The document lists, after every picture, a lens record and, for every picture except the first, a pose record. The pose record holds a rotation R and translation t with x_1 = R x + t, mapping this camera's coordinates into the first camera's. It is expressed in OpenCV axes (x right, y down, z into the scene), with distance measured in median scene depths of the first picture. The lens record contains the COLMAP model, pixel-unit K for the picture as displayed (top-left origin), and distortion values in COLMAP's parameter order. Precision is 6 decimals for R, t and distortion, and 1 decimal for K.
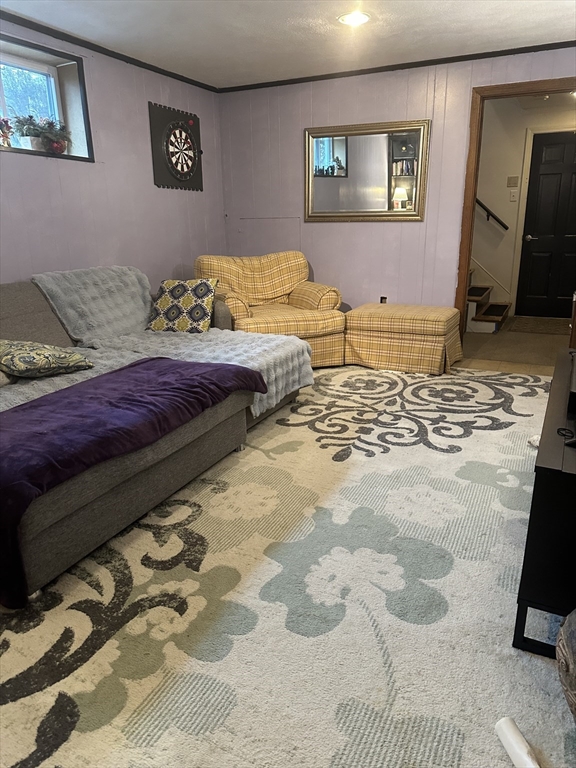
lens RADIAL K [[532.2, 0, 288.0], [0, 532.2, 384.0], [0, 0, 1]] dist [0.125981, -0.219283]
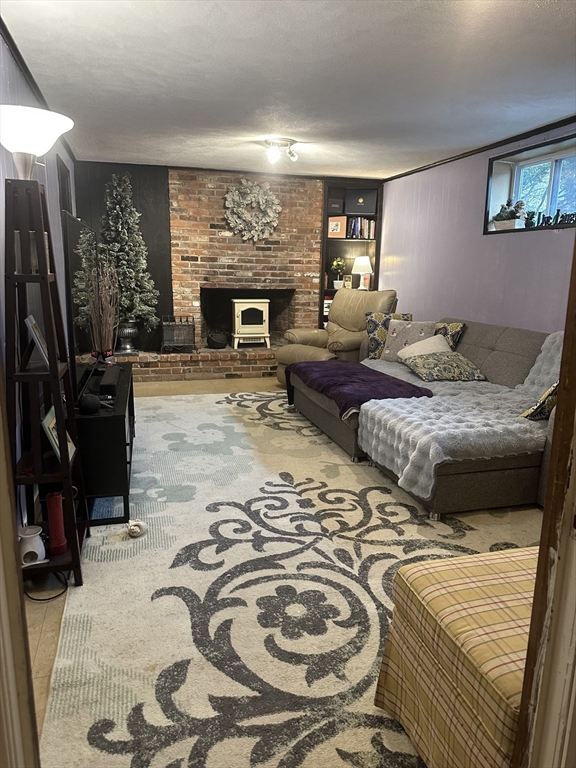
lens RADIAL K [[532.2, 0, 288.0], [0, 532.2, 384.0], [0, 0, 1]] dist [0.125981, -0.219283]
pose [[-0.740058, 0.147155, -0.656247, 0.694866], [-0.201787, 0.882230, 0.425386, -0.456294], [0.641558, 0.447232, -0.623207, 1.347185]]
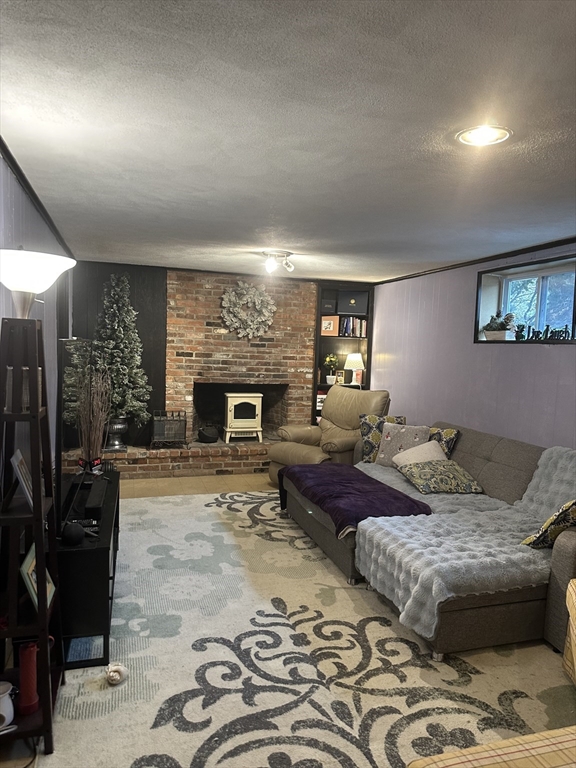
lens RADIAL K [[533.3, 0, 292.5], [0, 533.3, 389.9], [0, 0, 1]] dist [0.114089, -0.192161]
pose [[-0.722879, 0.048678, -0.689258, 0.682686], [-0.225973, 0.926010, 0.302394, -0.512356], [0.652980, 0.374348, -0.658393, 1.298709]]
